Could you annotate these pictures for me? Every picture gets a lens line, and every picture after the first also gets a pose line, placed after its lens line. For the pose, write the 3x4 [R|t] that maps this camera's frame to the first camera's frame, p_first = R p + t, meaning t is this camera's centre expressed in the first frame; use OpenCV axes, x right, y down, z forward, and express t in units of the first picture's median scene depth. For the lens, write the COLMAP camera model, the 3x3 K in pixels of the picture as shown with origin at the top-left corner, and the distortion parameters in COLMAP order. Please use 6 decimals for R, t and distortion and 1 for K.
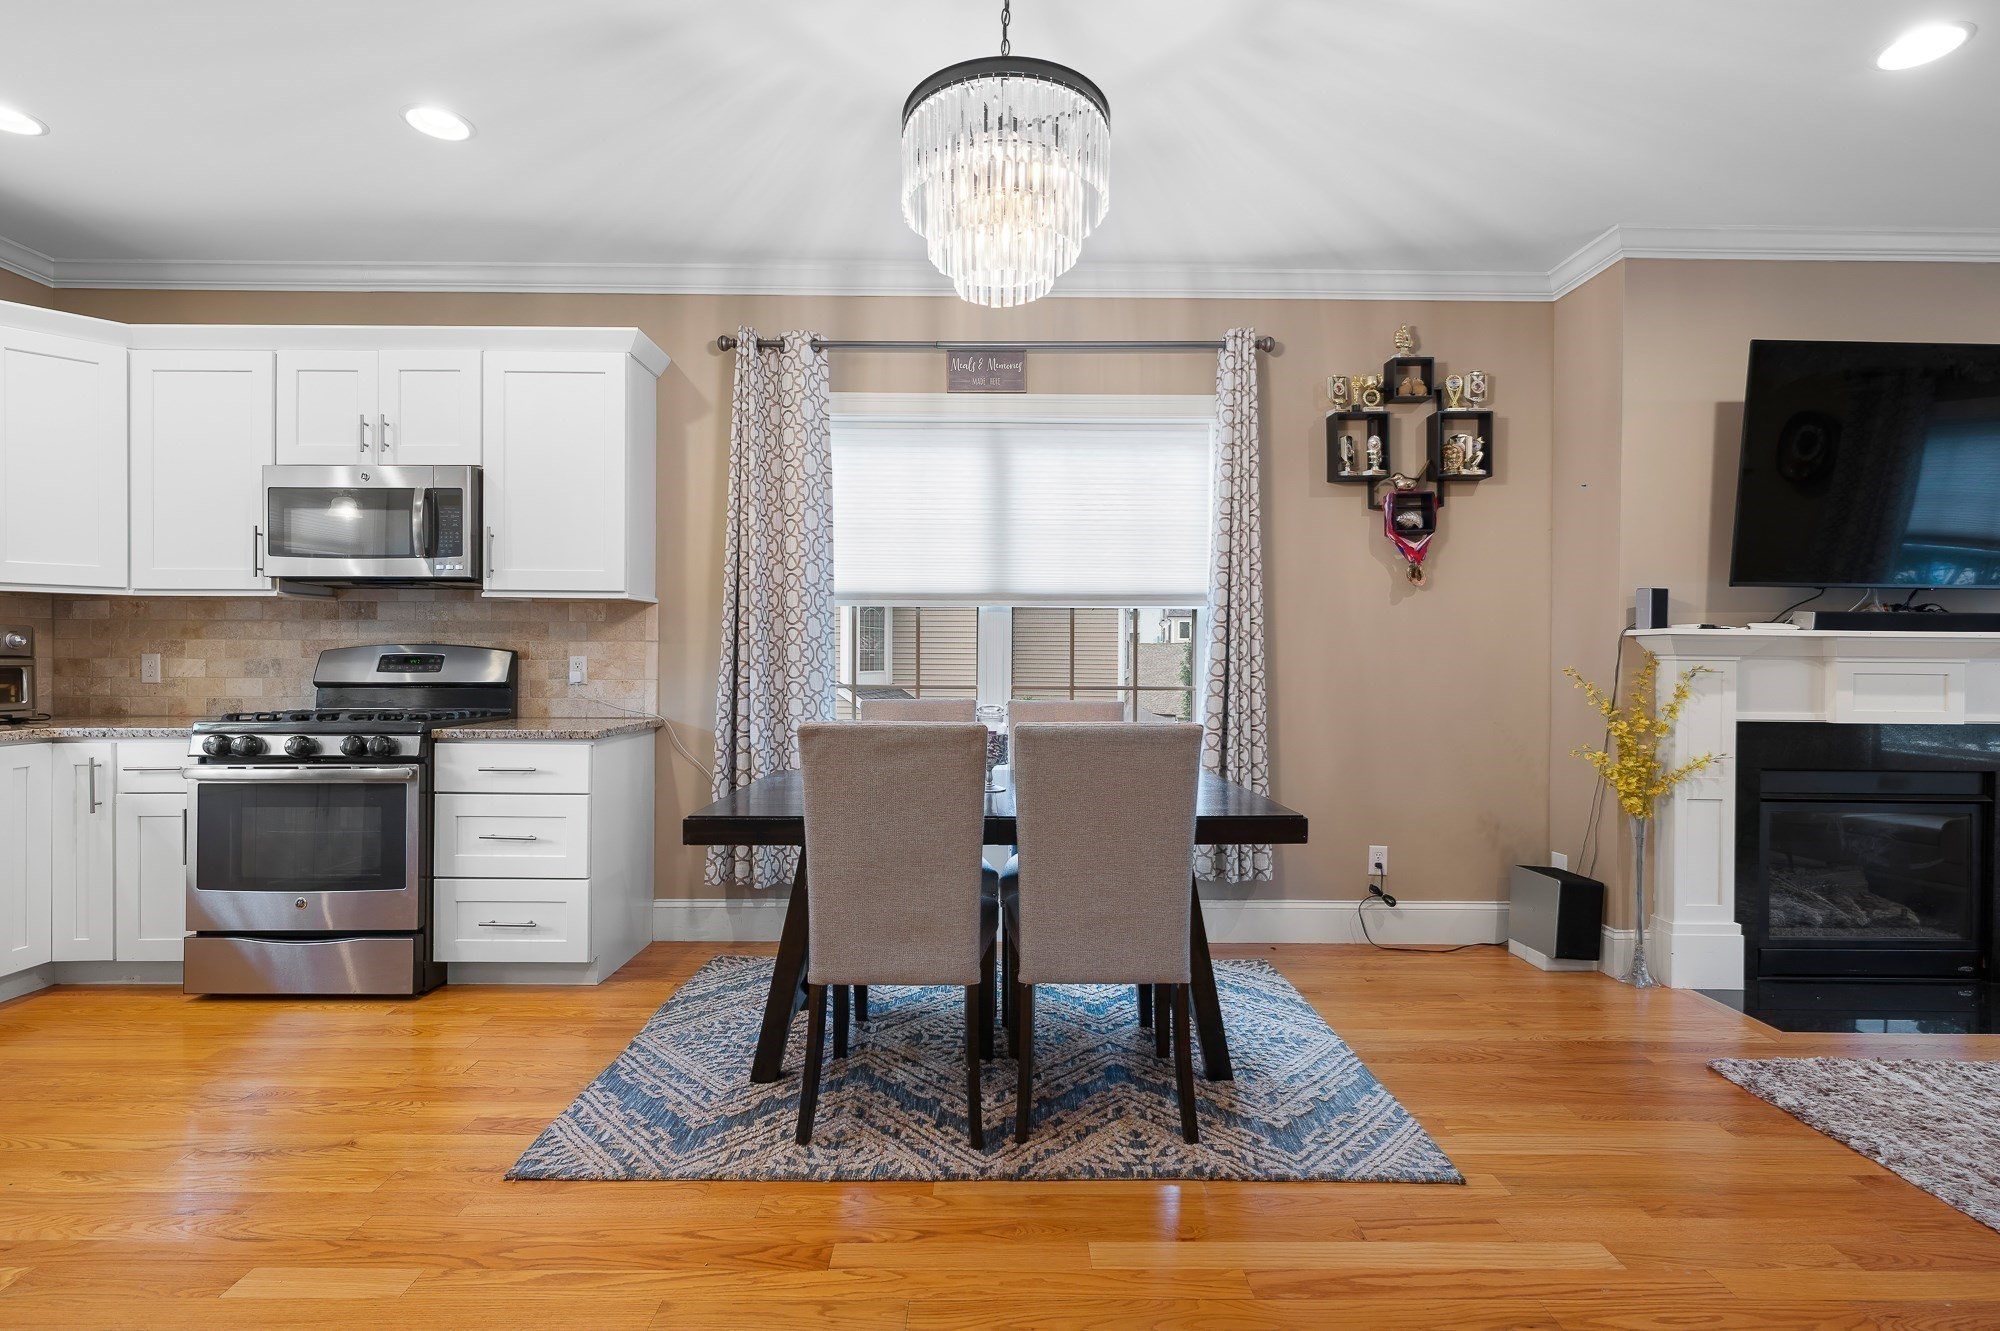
lens RADIAL K [[939.3, 0, 1006.5], [0, 939.3, 665.3], [0, 0, 1]] dist [-0.002359, 0.001121]
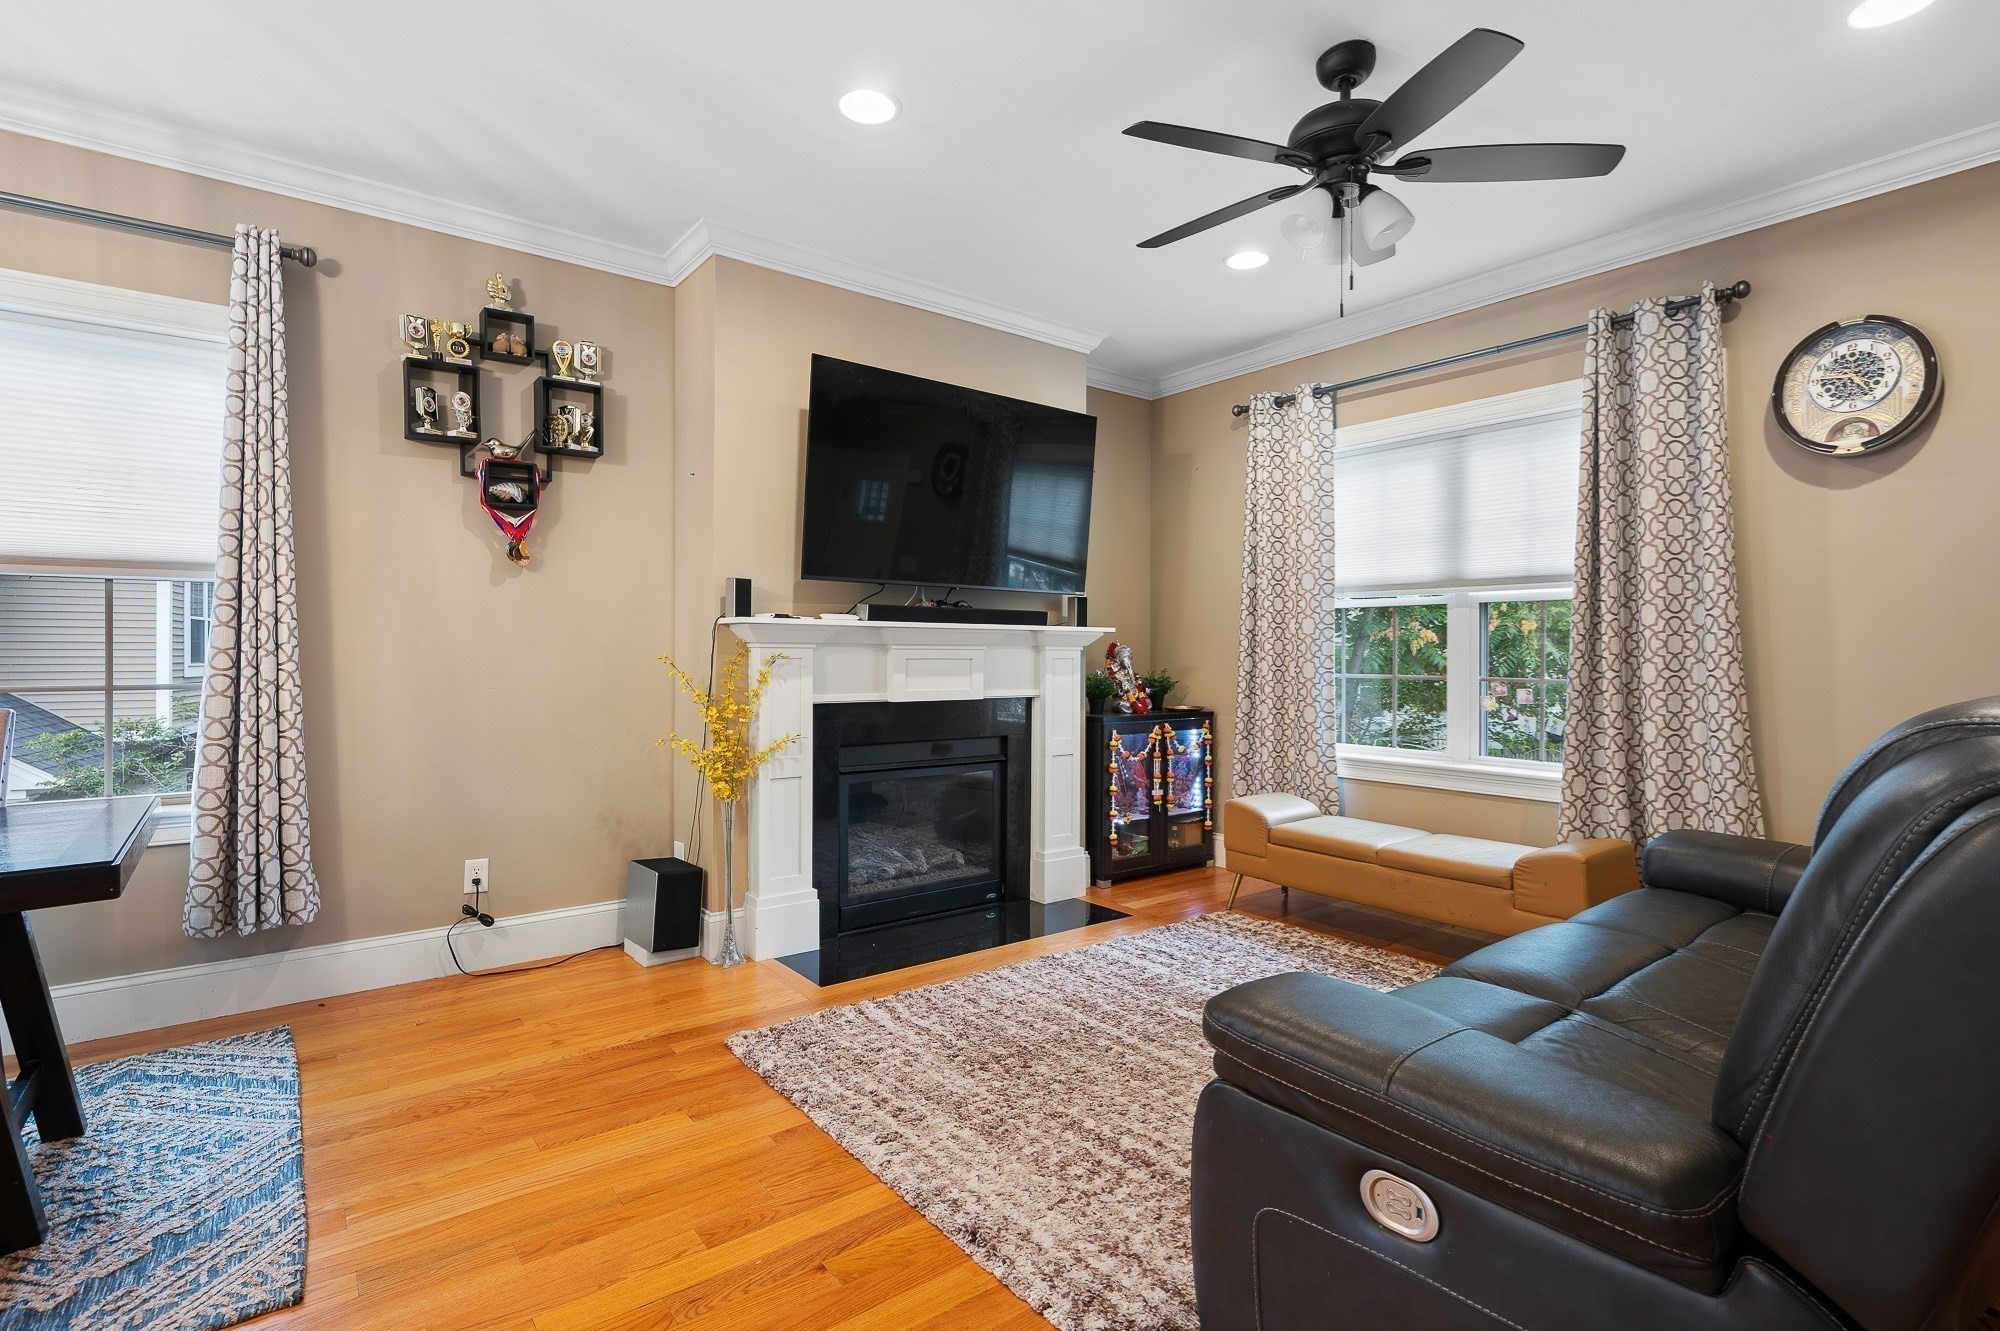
lens RADIAL K [[939.3, 0, 1003.2], [0, 939.3, 651.1], [0, 0, 1]] dist [-0.002359, 0.001121]
pose [[0.795233, -0.004380, 0.606288, 0.274262], [0.006695, 0.999976, -0.001558, 0.001772], [-0.606267, 0.005298, 0.795243, -0.000571]]
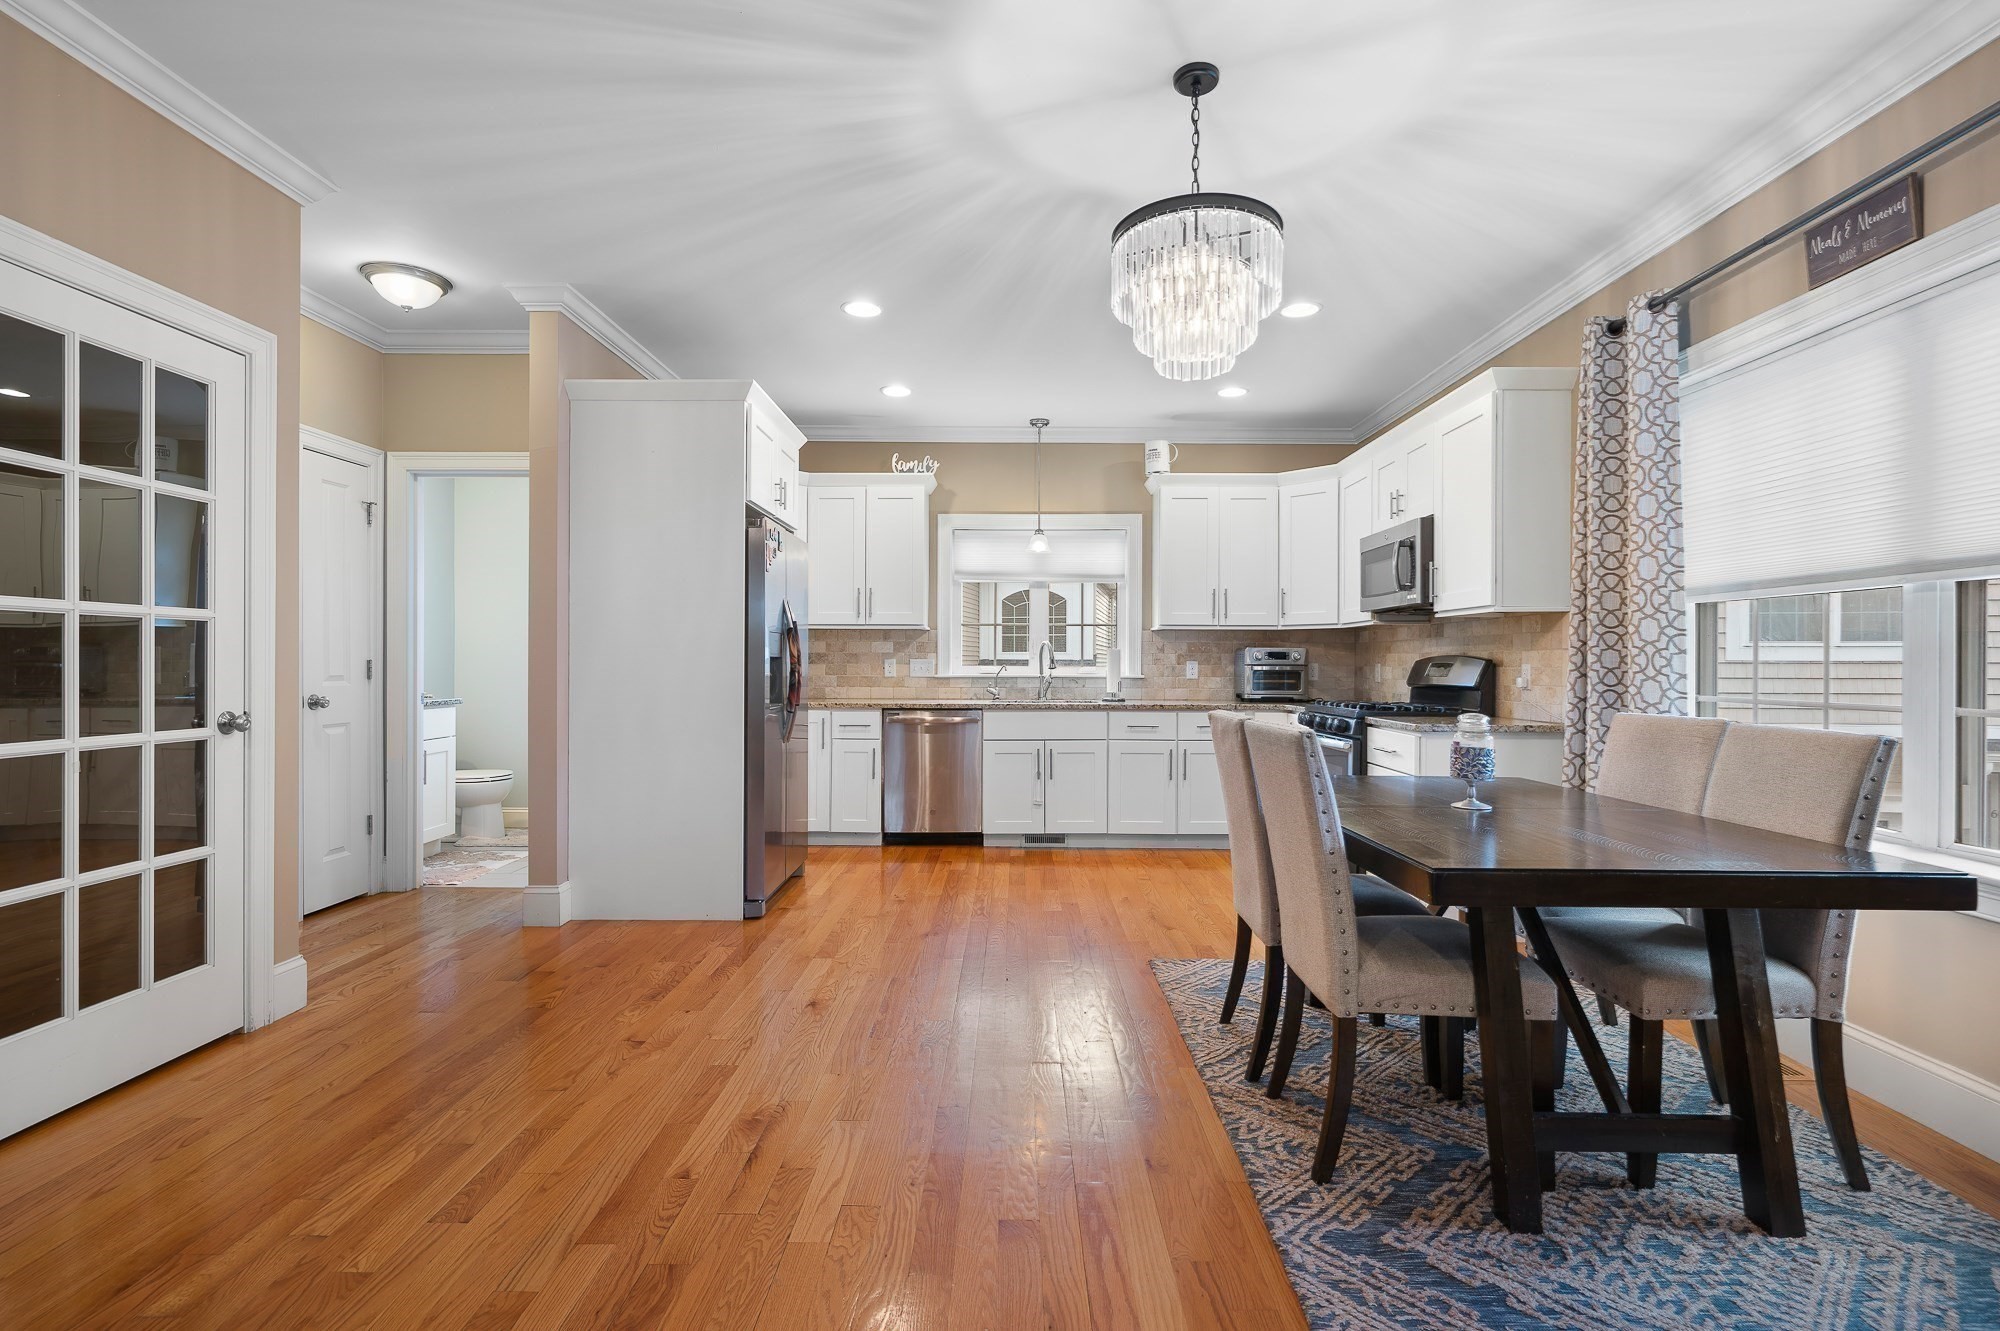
lens RADIAL K [[939.3, 0, 996.6], [0, 939.3, 668.3], [0, 0, 1]] dist [-0.002359, 0.001121]
pose [[-0.027417, 0.000110, -0.999624, 0.695611], [-0.010940, 0.999940, 0.000410, 0.001400], [0.999564, 0.010947, -0.027414, 0.429045]]
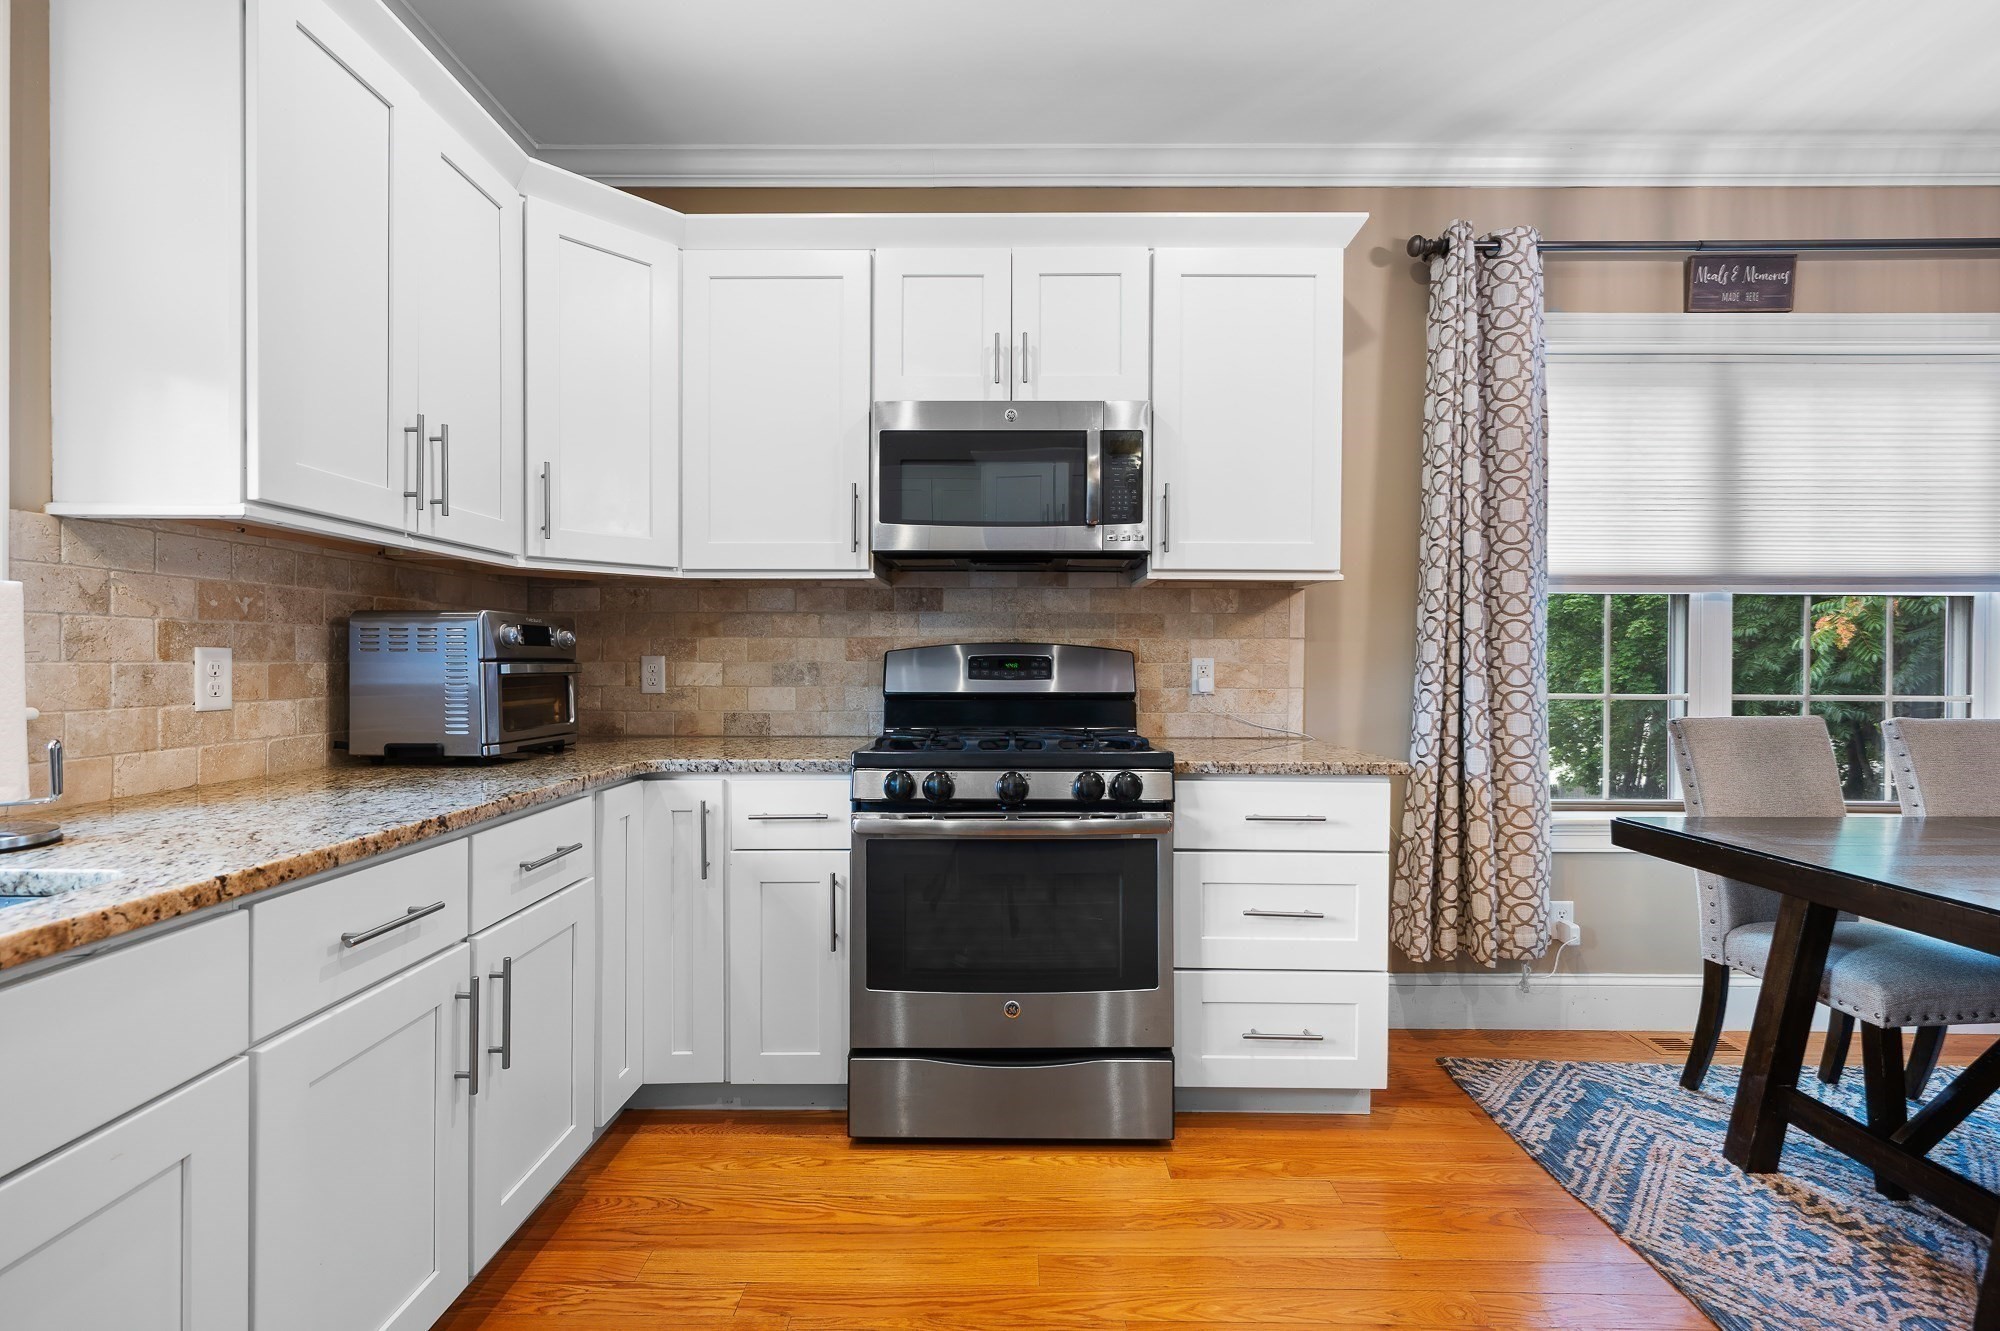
lens RADIAL K [[877.1, 0, 1001.8], [0, 877.1, 664.1], [0, 0, 1]] dist [0.001668, 0.000531]
pose [[0.999852, -0.001350, -0.017165, -0.639122], [0.001357, 0.999999, 0.000387, -0.005636], [0.017165, -0.000410, 0.999853, 0.290517]]
